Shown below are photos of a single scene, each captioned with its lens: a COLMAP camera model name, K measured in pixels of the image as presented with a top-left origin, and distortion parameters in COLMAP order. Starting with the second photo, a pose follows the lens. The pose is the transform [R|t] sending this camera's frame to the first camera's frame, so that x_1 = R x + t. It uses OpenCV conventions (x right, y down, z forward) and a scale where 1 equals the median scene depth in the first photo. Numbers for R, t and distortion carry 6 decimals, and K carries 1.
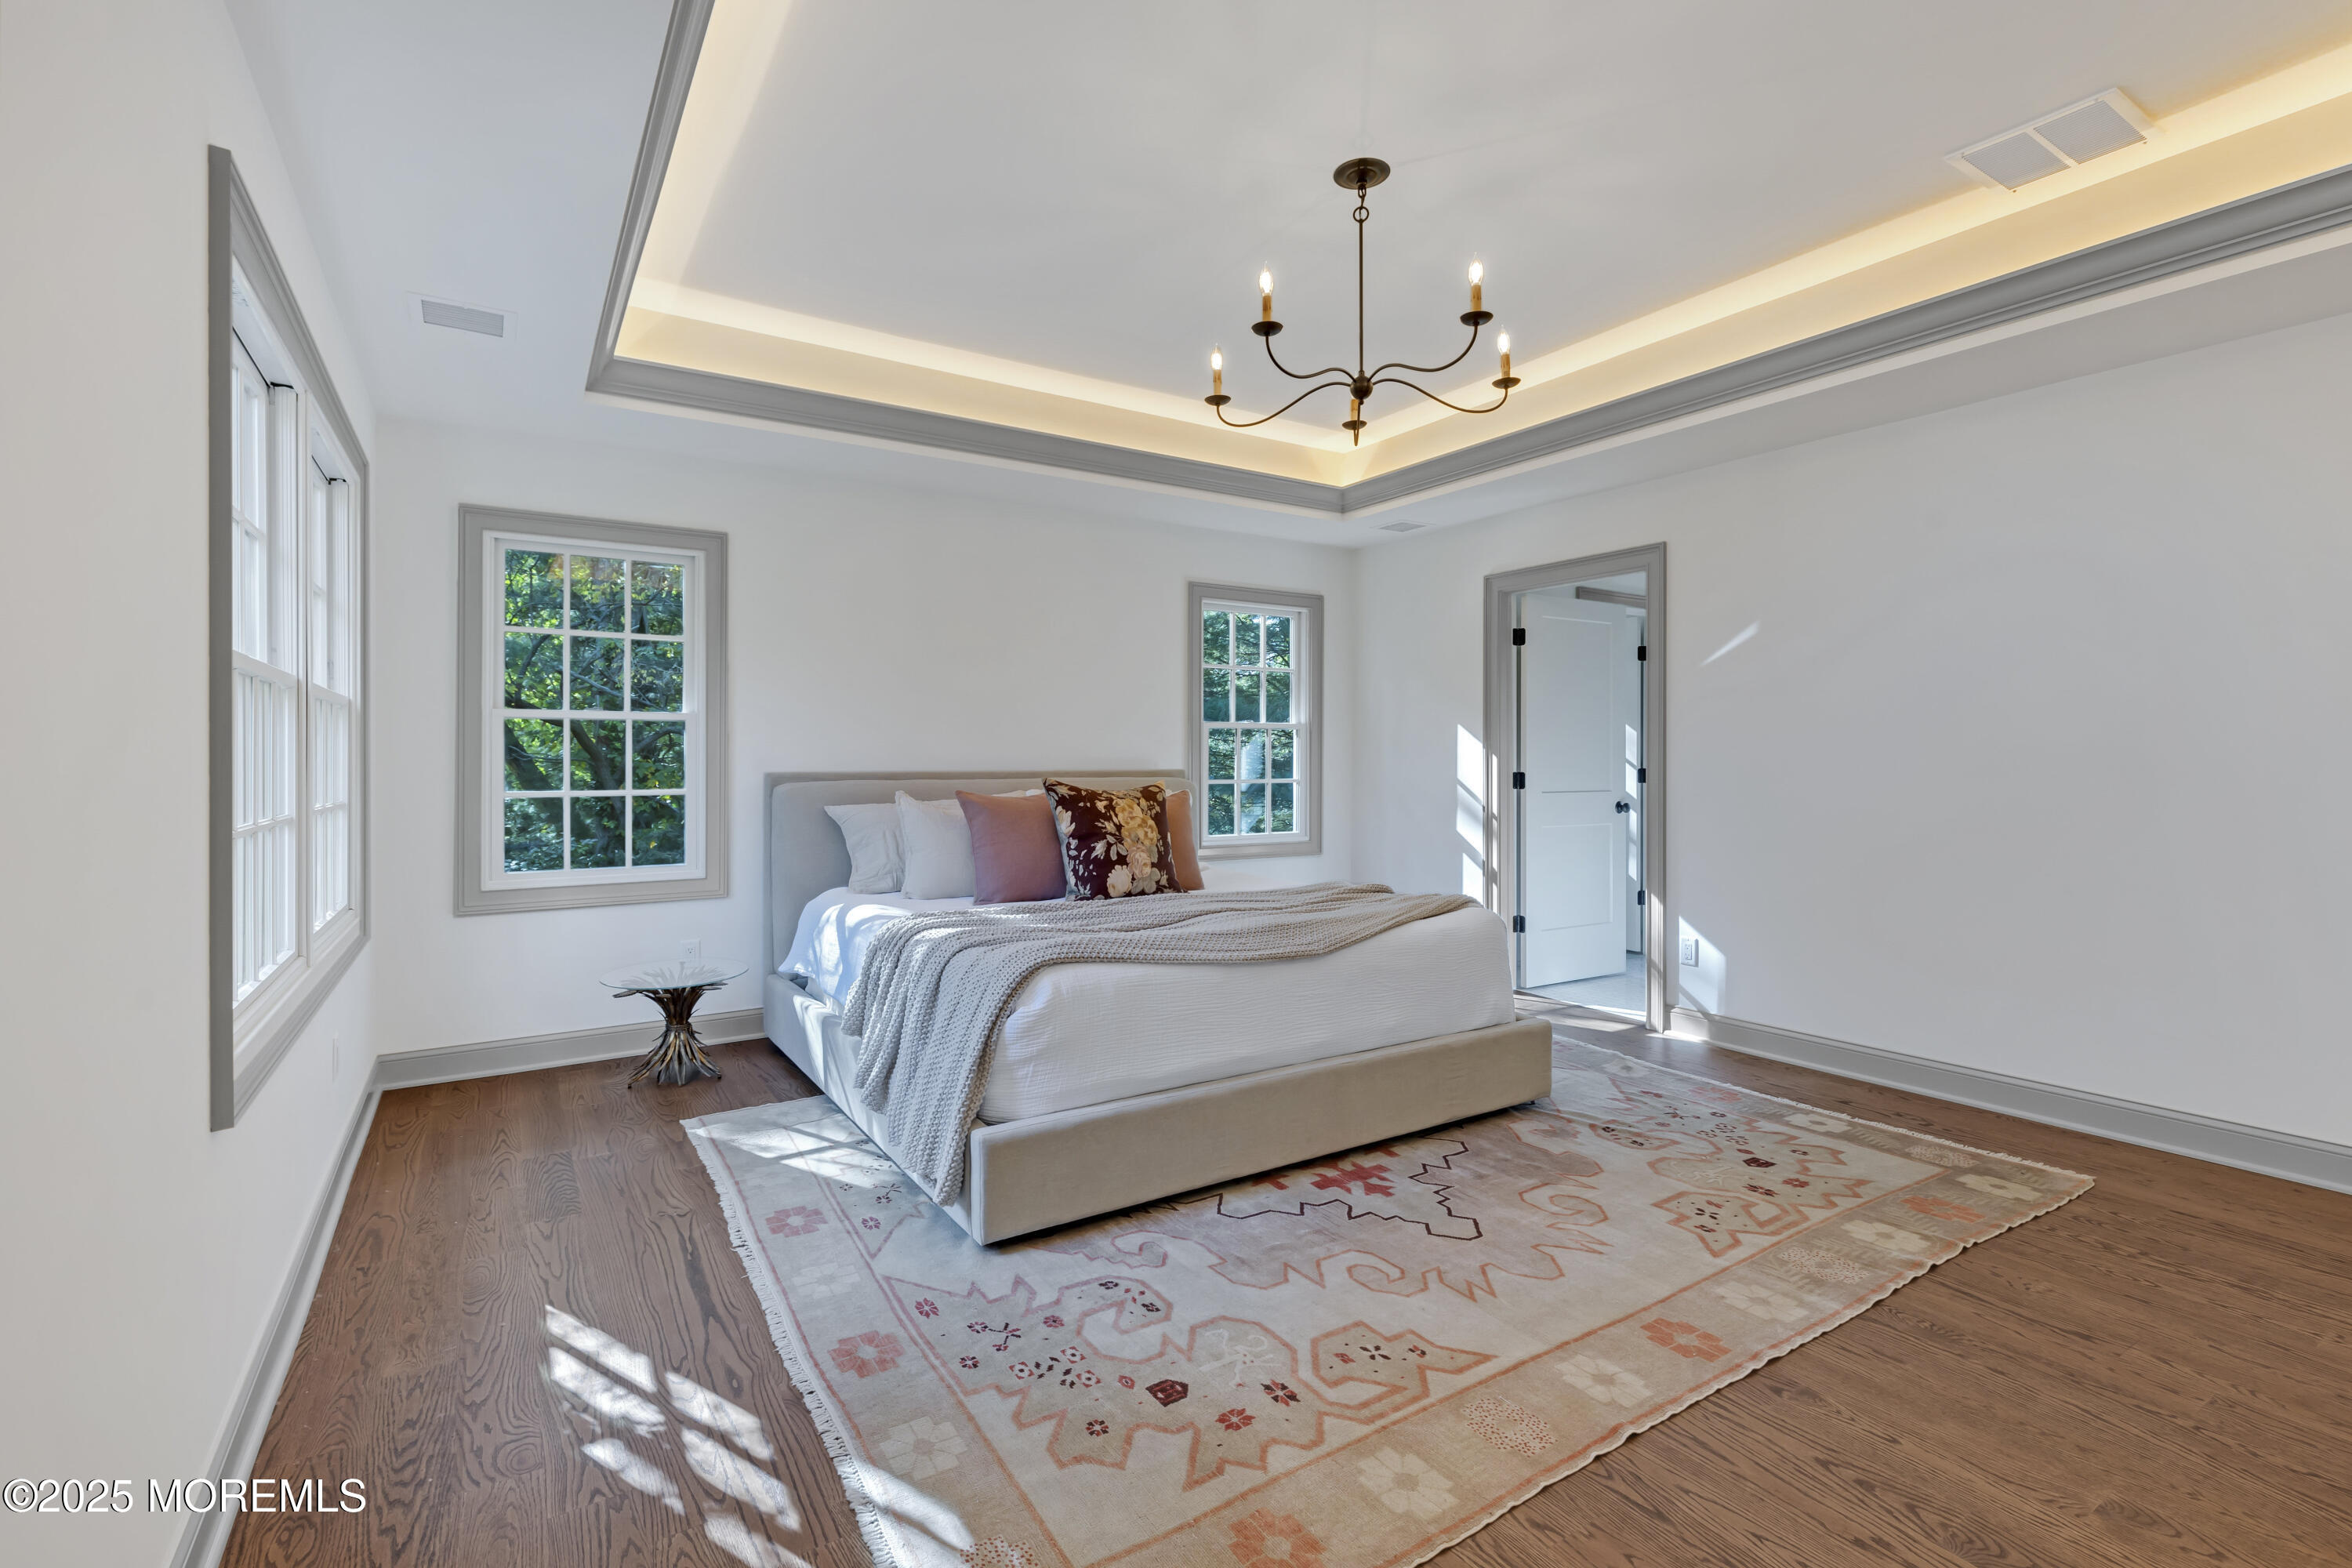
lens RADIAL K [[1052.9, 0, 1175.4], [0, 1052.9, 760.3], [0, 0, 1]] dist [0.011851, 0.000050]
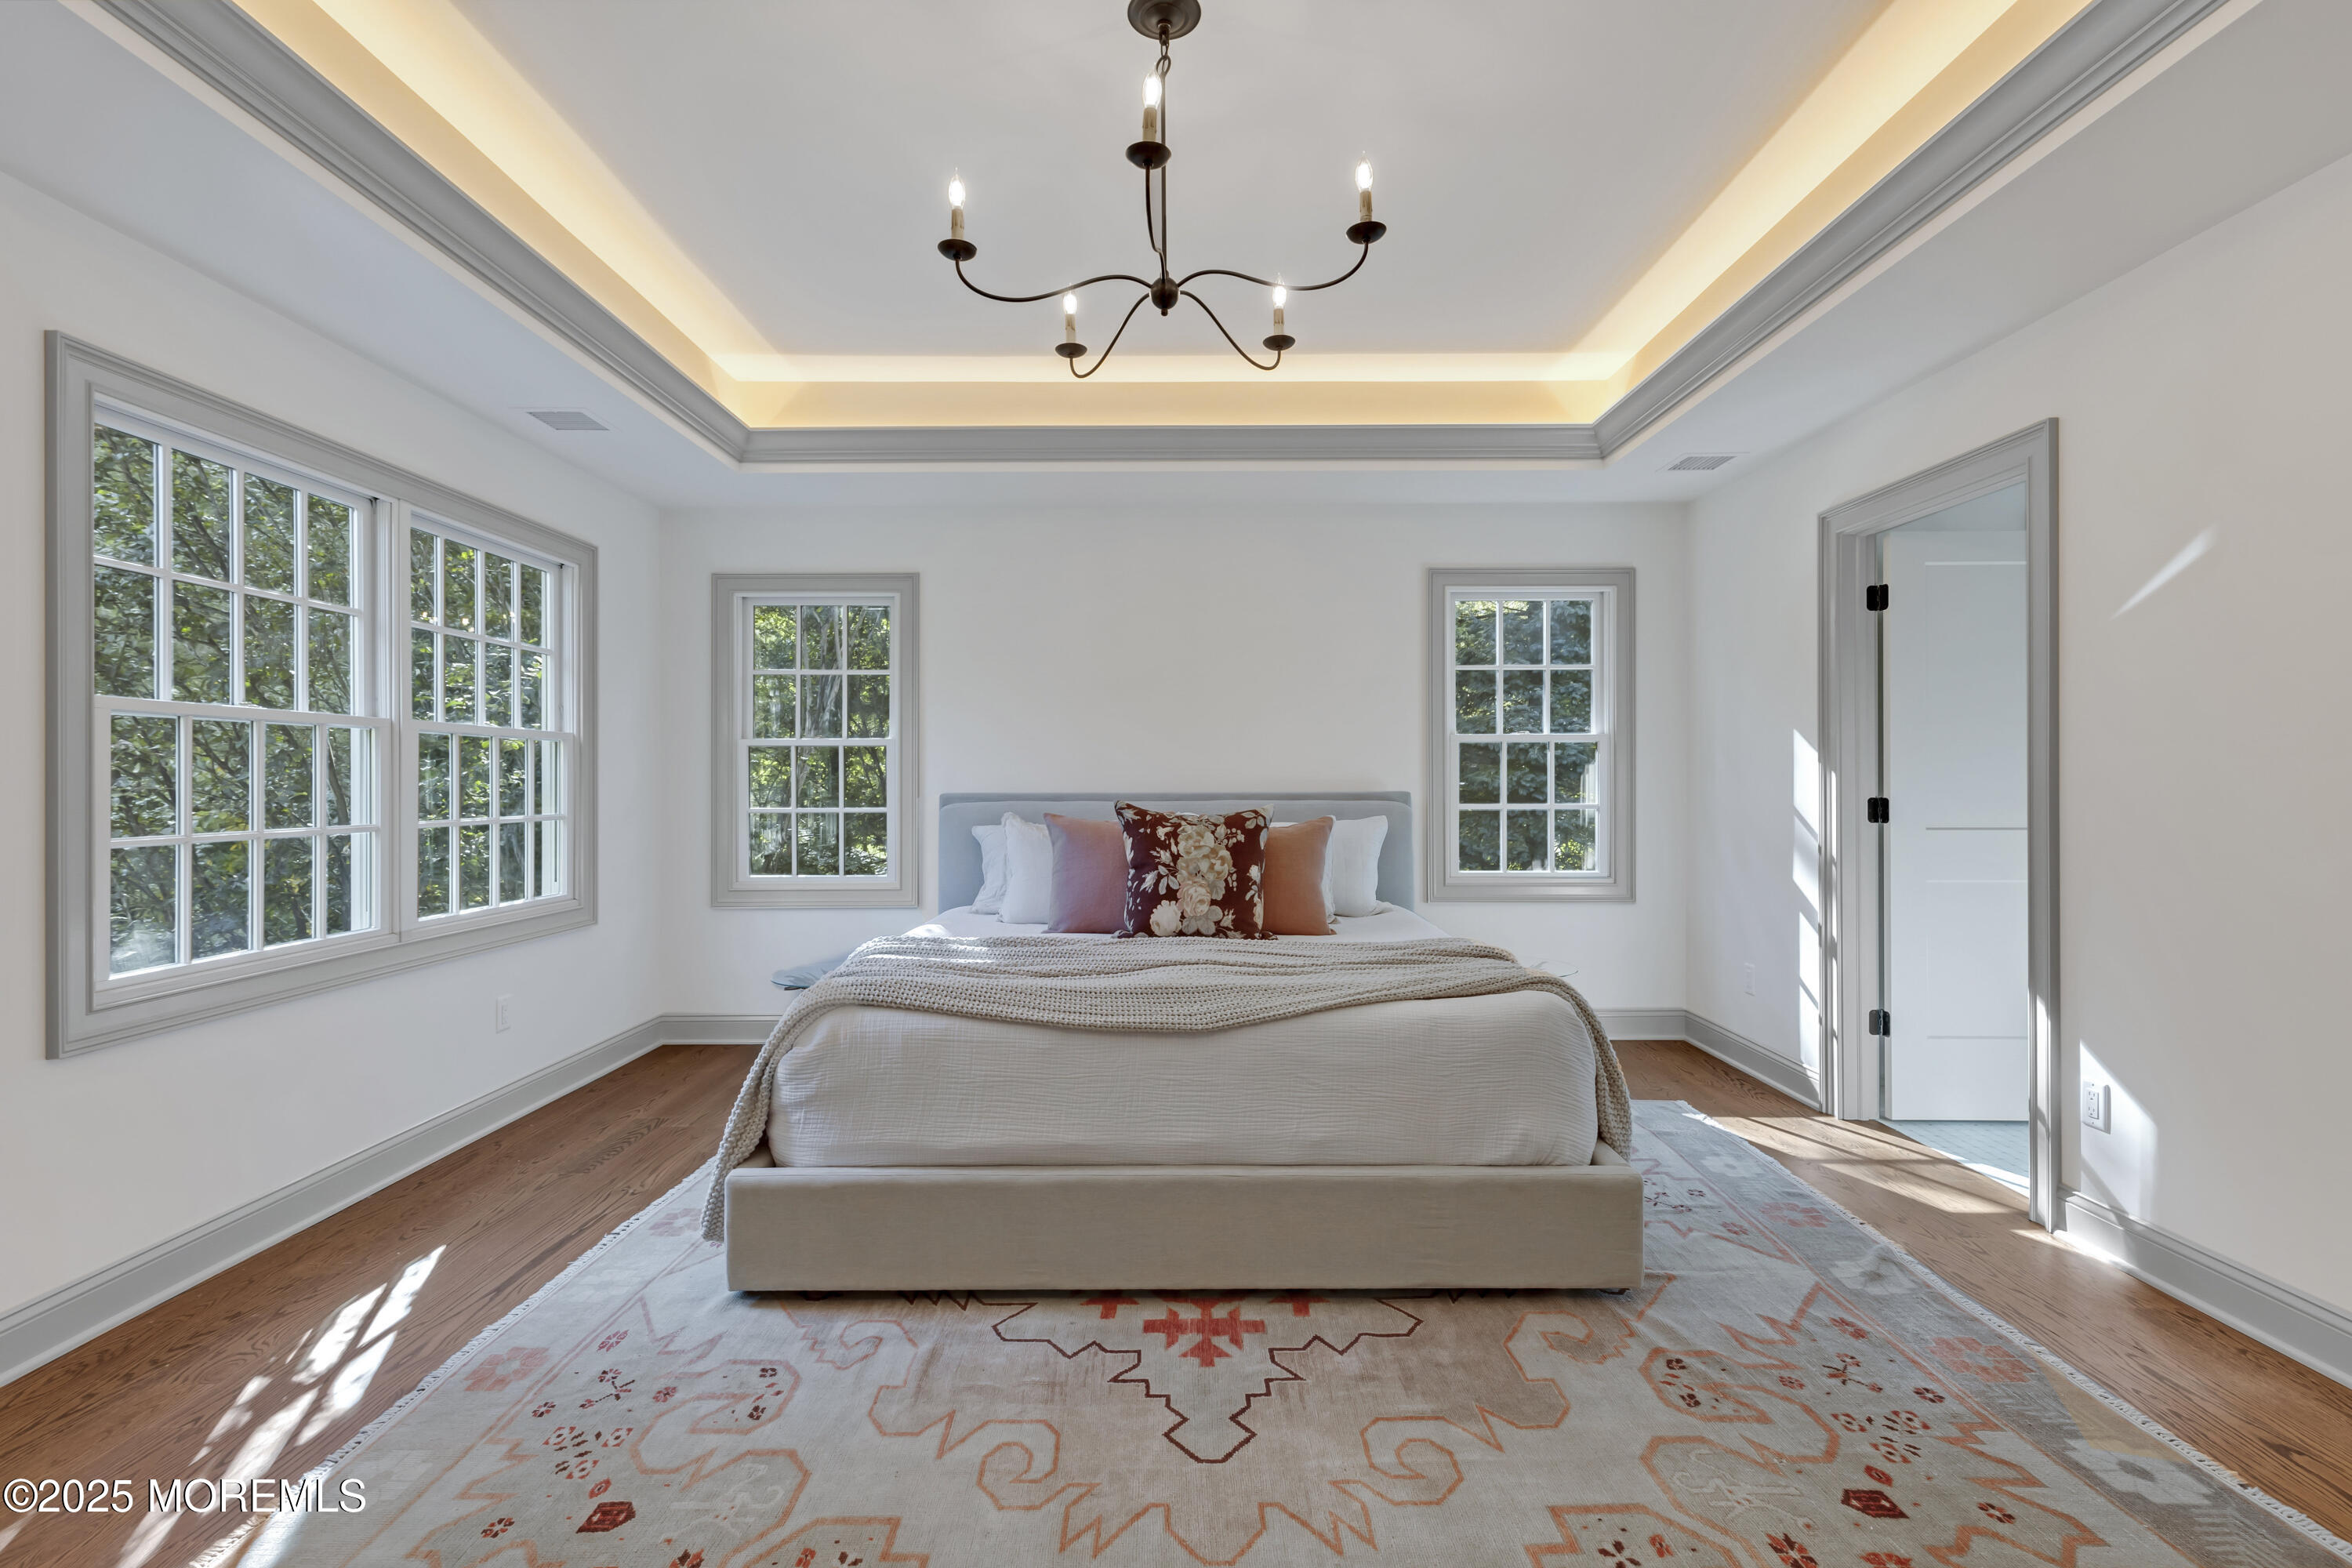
lens RADIAL K [[1051.1, 0, 1182.9], [0, 1051.1, 776.7], [0, 0, 1]] dist [0.007459, 0.000159]
pose [[0.843626, -0.004245, -0.536914, 0.432702], [0.002461, 0.999989, -0.004040, -0.000349], [0.536925, 0.002087, 0.843627, 0.266114]]
